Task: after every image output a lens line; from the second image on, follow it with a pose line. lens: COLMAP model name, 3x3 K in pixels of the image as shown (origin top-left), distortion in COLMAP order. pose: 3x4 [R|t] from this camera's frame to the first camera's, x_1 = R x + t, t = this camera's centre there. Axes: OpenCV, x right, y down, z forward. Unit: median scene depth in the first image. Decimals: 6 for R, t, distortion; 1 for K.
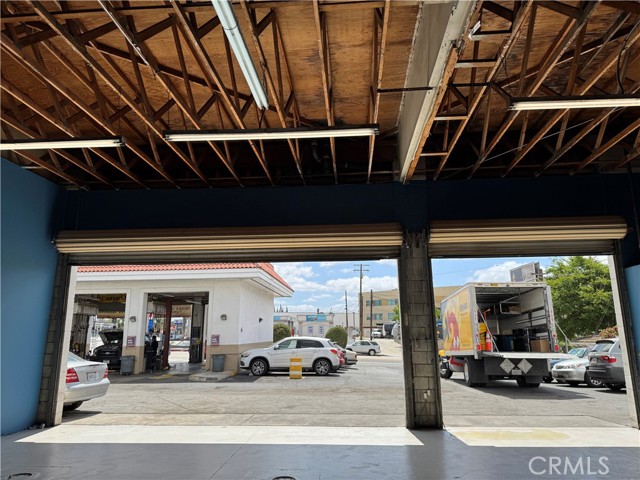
lens RADIAL K [[454.0, 0, 320.0], [0, 454.0, 240.0], [0, 0, 1]] dist [0.140296, -0.166165]
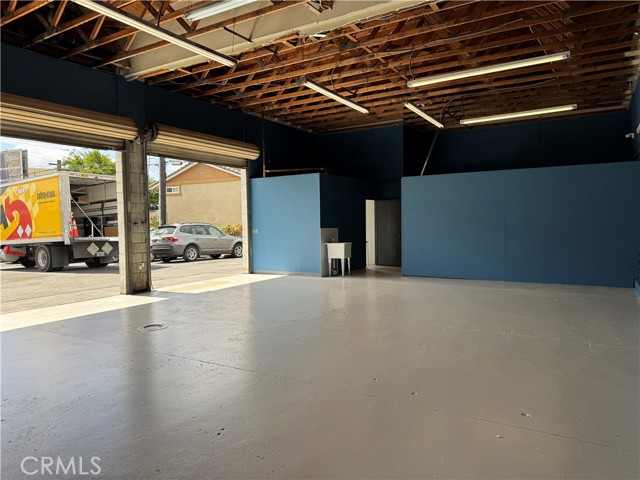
lens RADIAL K [[454.0, 0, 320.0], [0, 454.0, 240.0], [0, 0, 1]] dist [0.140296, -0.166165]
pose [[0.474325, -0.031349, 0.879792, -0.321516], [-0.170702, 0.977124, 0.126849, 0.014695], [-0.863642, -0.210349, 0.458123, 0.021771]]
